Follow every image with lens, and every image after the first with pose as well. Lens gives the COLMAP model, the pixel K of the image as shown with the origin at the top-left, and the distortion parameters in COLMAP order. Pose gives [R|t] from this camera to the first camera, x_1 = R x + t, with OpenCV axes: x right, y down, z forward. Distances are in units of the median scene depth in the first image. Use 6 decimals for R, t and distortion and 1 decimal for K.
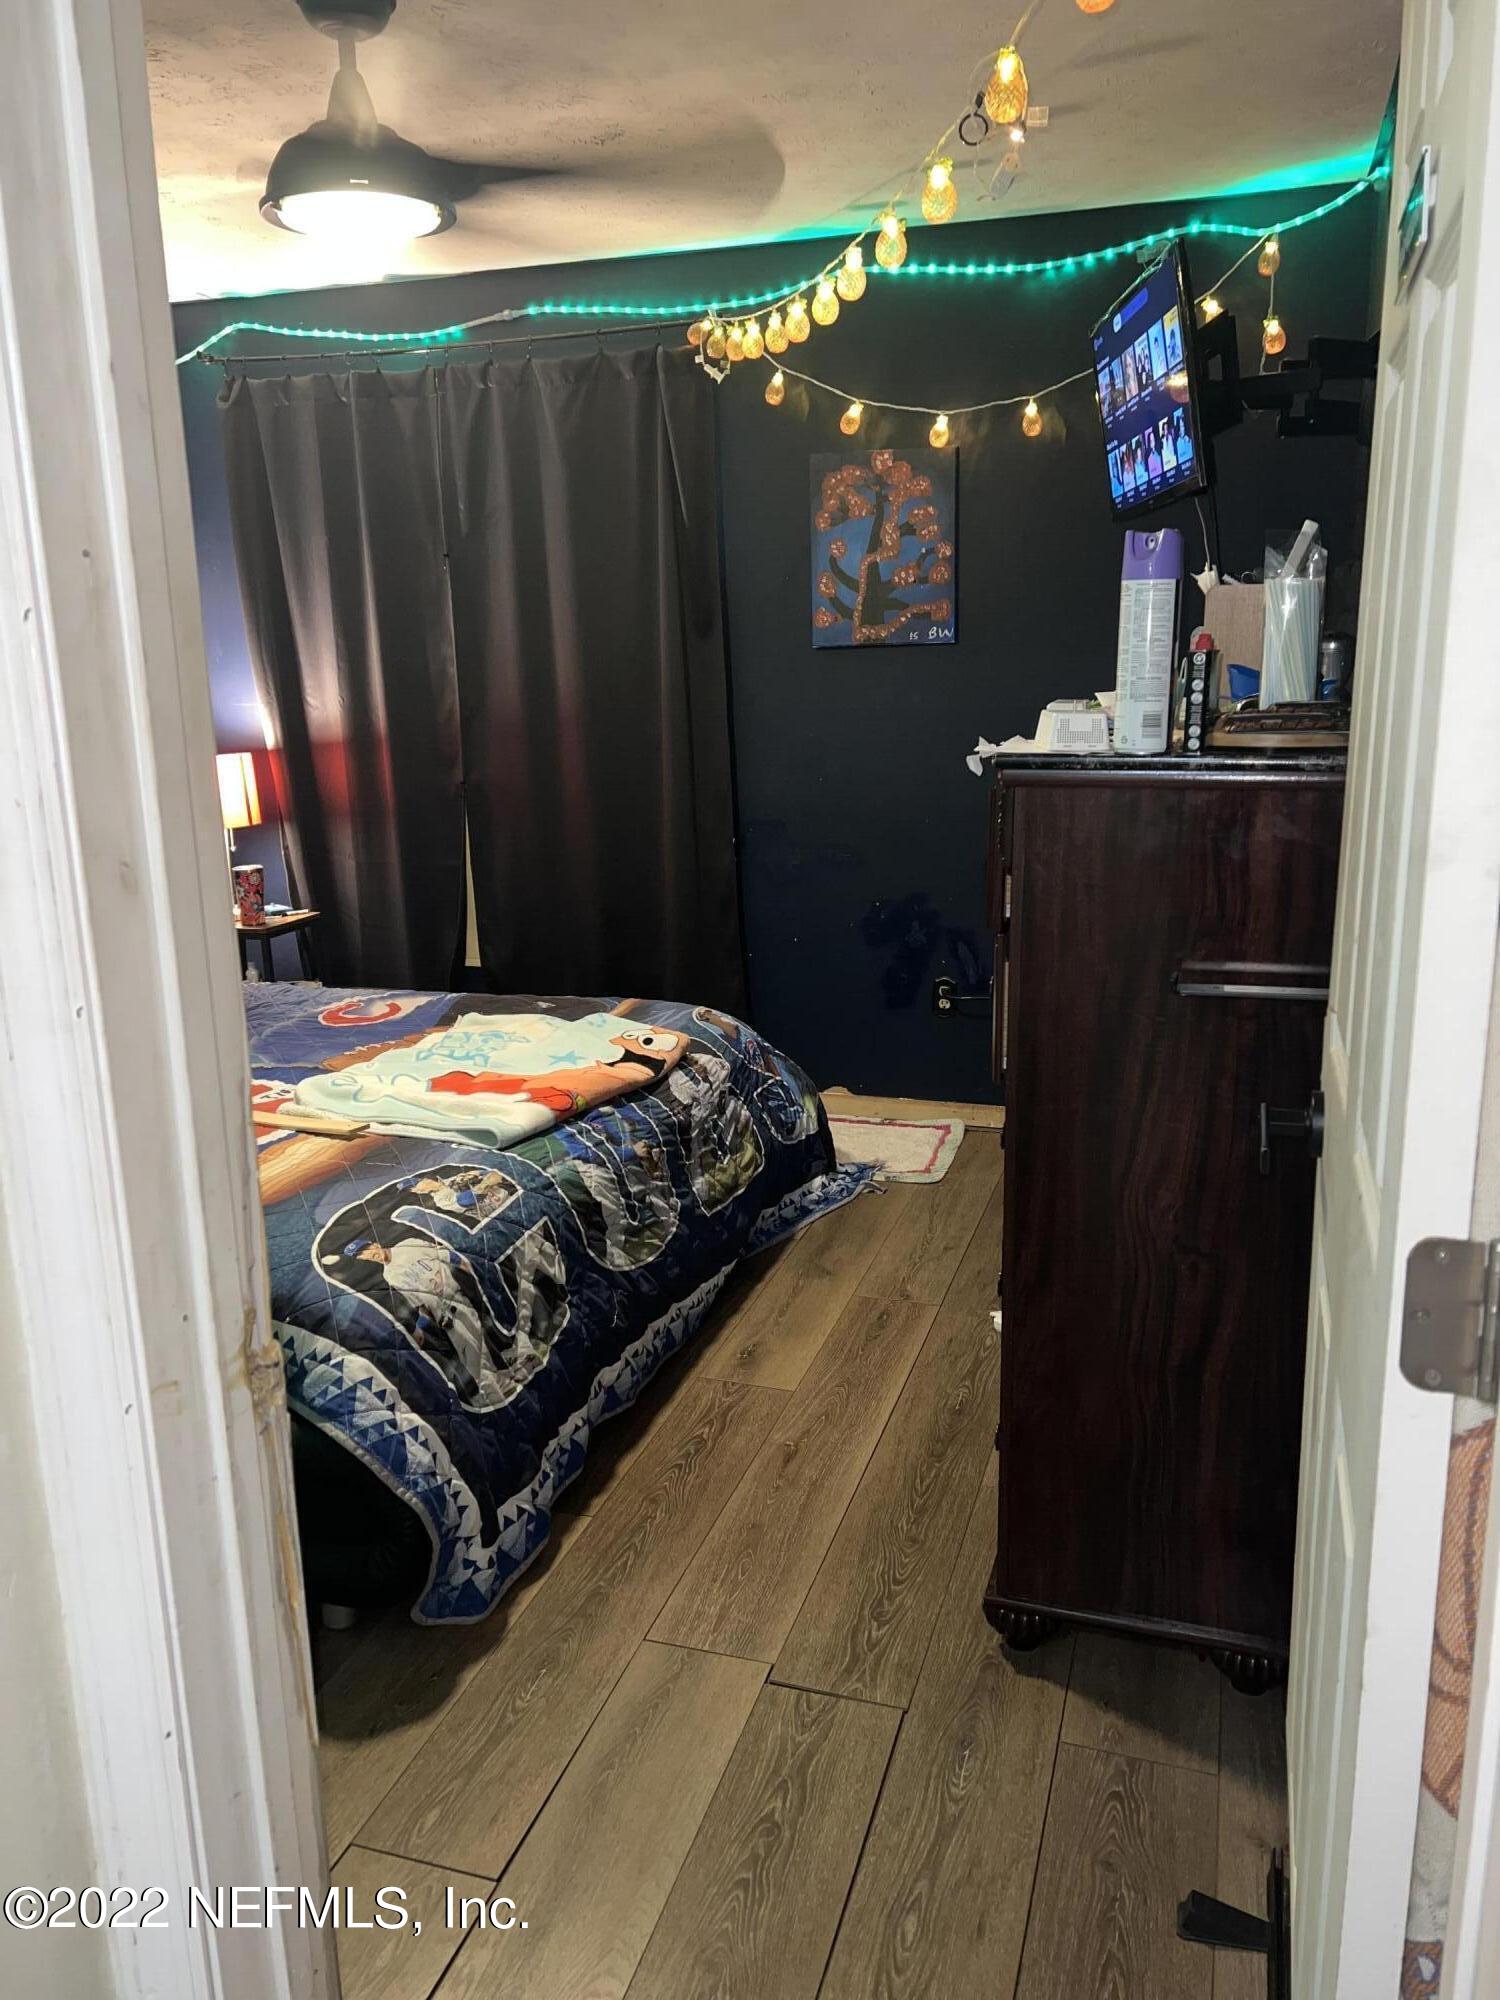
lens RADIAL K [[1495.1, 0, 758.1], [0, 1495.1, 999.3], [0, 0, 1]] dist [0.052241, -0.065427]
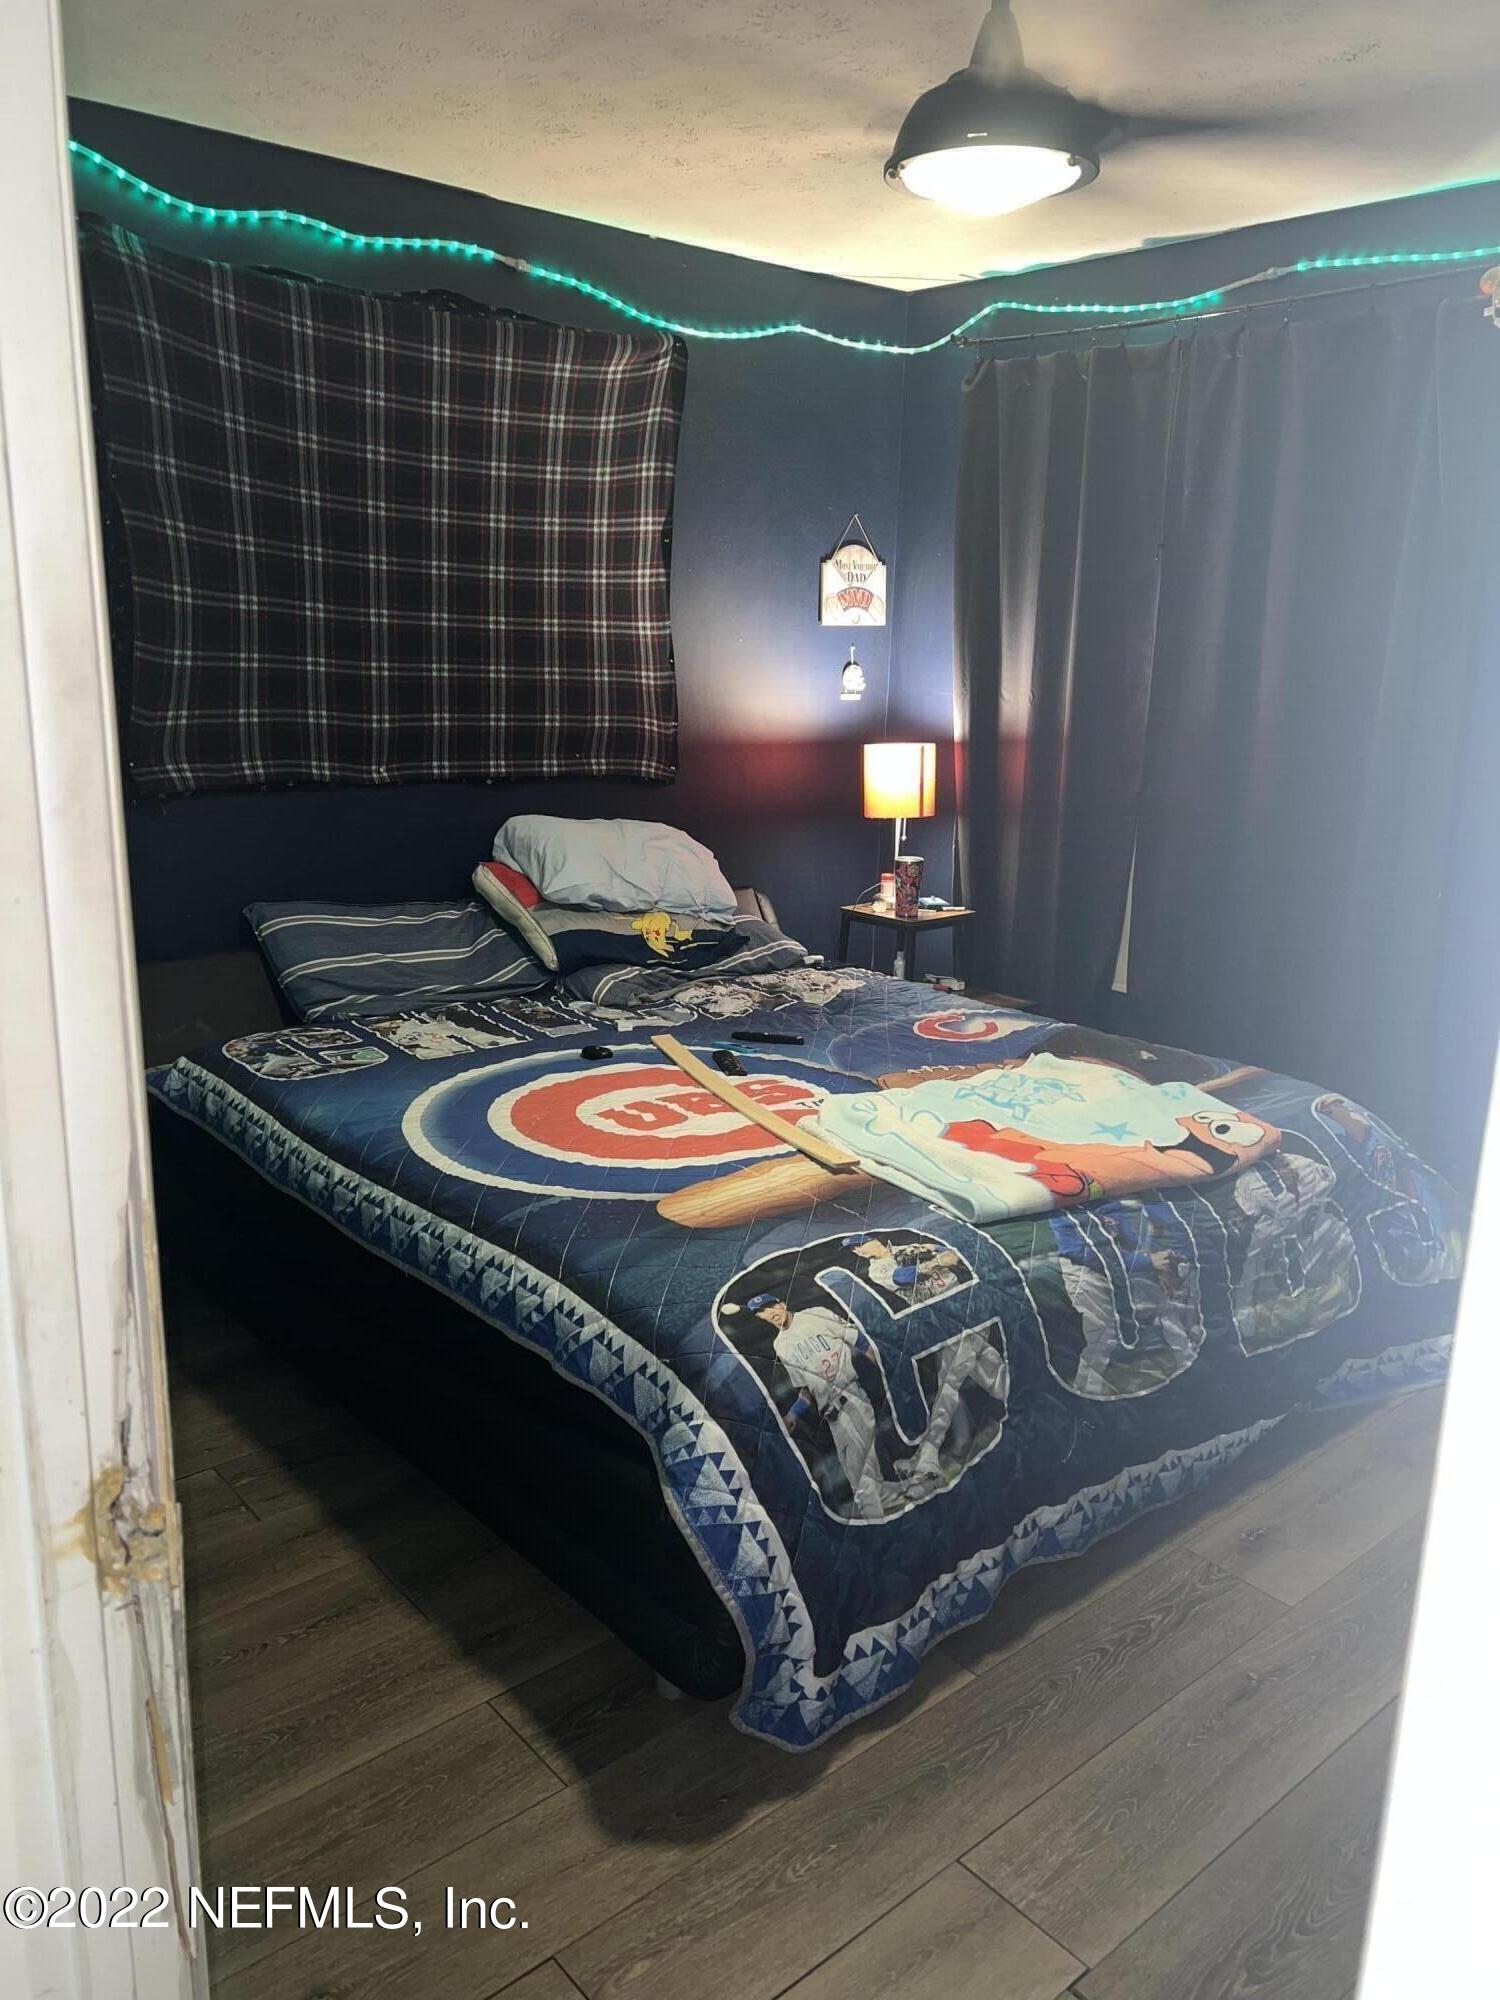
lens RADIAL K [[1495.1, 0, 746.6], [0, 1495.1, 994.7], [0, 0, 1]] dist [0.052241, -0.065427]
pose [[0.853466, 0.168687, -0.493093, 0.121199], [-0.164077, 0.985024, 0.052984, -0.056482], [0.494646, 0.035685, 0.868362, 0.154365]]
